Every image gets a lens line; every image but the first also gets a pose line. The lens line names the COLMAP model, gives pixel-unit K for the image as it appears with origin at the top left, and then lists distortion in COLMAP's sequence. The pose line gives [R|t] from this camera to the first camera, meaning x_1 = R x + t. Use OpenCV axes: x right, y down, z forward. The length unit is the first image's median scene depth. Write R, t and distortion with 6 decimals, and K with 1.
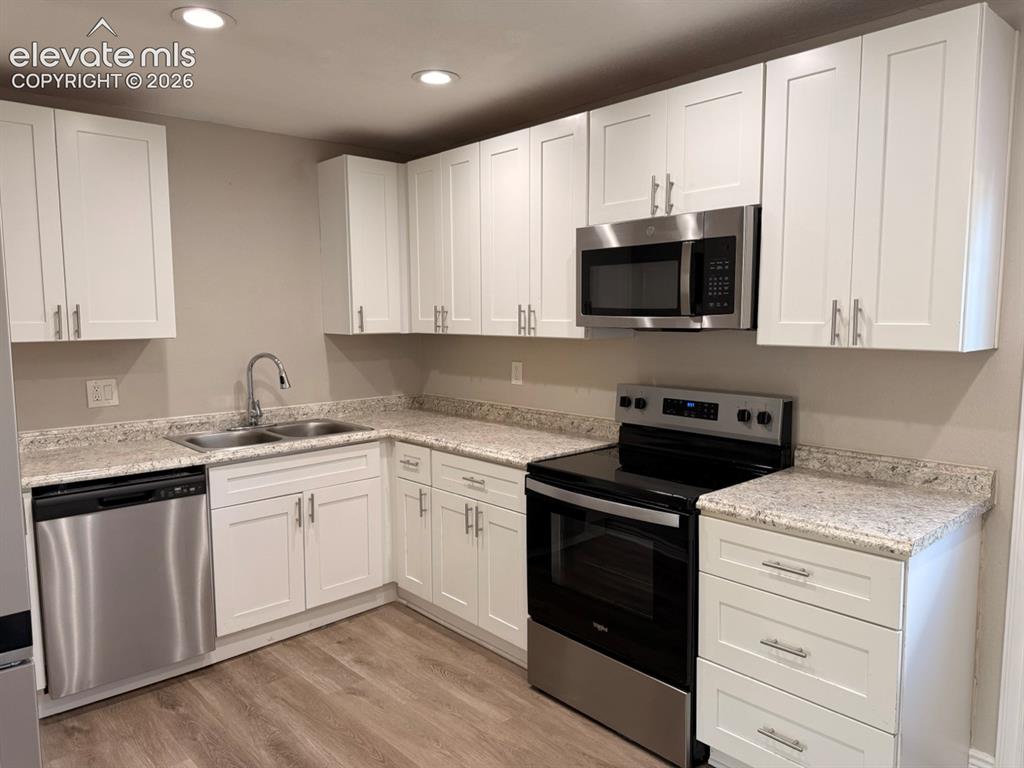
lens RADIAL K [[725.3, 0, 506.0], [0, 725.3, 388.4], [0, 0, 1]] dist [0.033042, -0.046048]
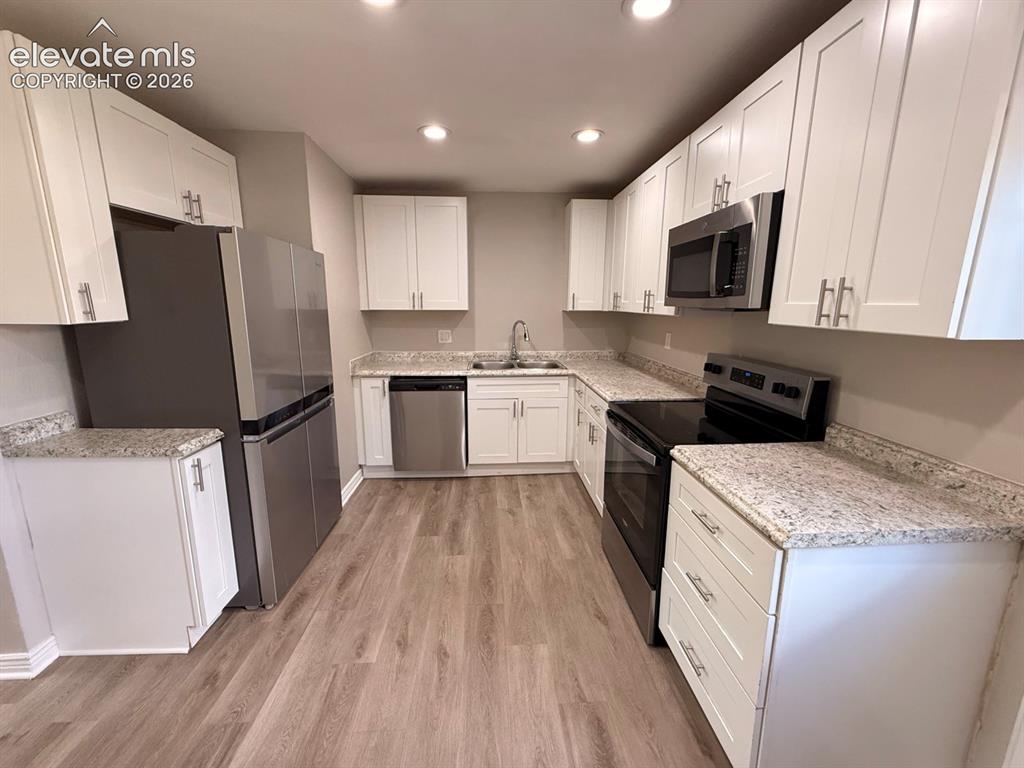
lens RADIAL K [[408.7, 0, 507.4], [0, 408.7, 383.3], [0, 0, 1]] dist [0.000008, 0.000305]
pose [[0.777962, 0.130417, -0.614628, 0.361014], [-0.074100, 0.990438, 0.116368, -0.011660], [0.623927, -0.044986, 0.780187, 0.229296]]
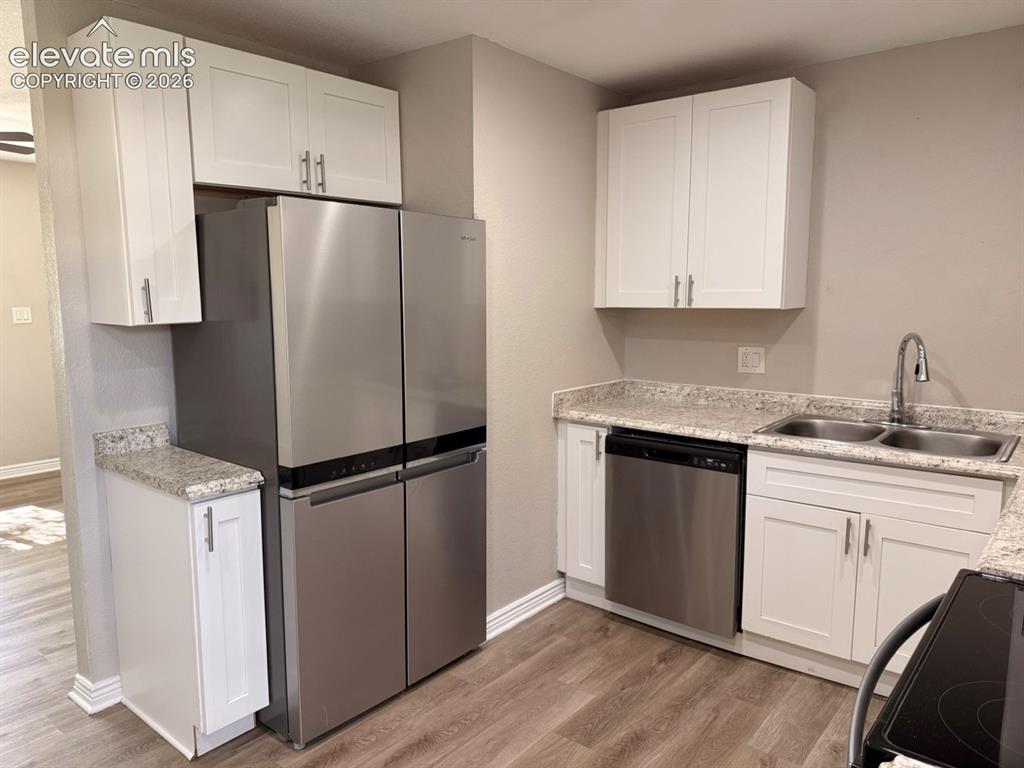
lens RADIAL K [[725.3, 0, 508.5], [0, 725.3, 388.2], [0, 0, 1]] dist [0.033042, -0.046048]
pose [[0.158077, 0.141614, -0.977219, 0.464340], [-0.098390, 0.986996, 0.127115, -0.058919], [0.982513, 0.076055, 0.169954, 0.562060]]
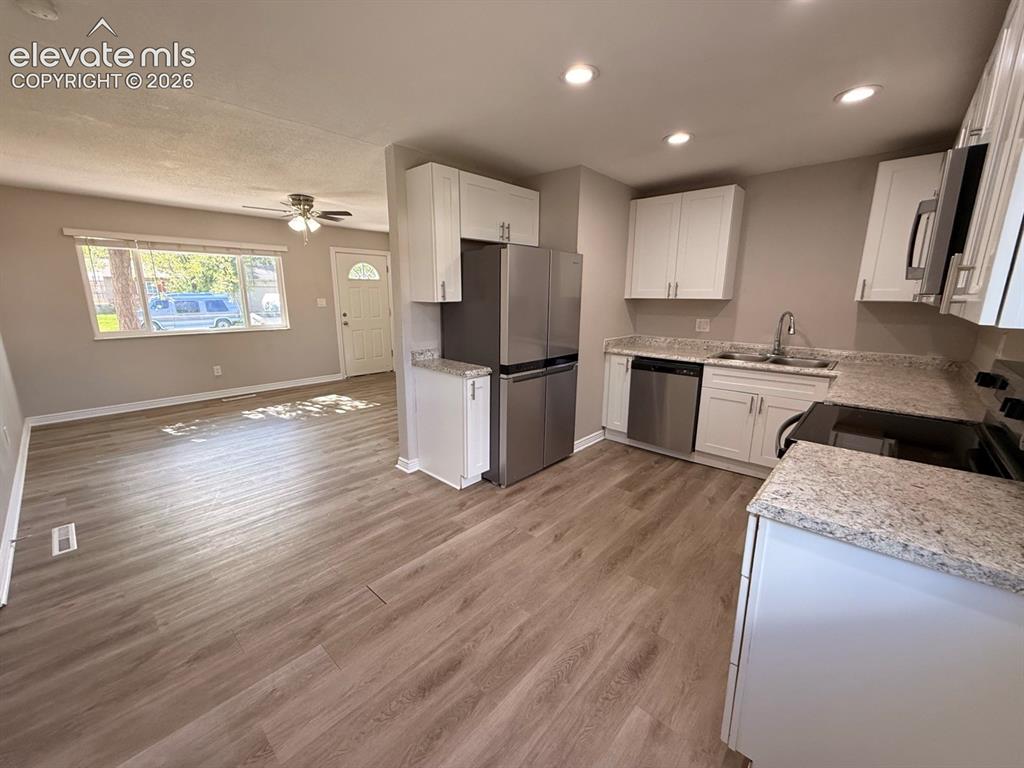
lens RADIAL K [[408.7, 0, 506.4], [0, 408.7, 383.1], [0, 0, 1]] dist [0.000008, 0.000305]
pose [[0.096929, 0.220188, -0.970630, 0.659746], [-0.106937, 0.971880, 0.209793, -0.021271], [0.989530, 0.083461, 0.117750, 0.358956]]
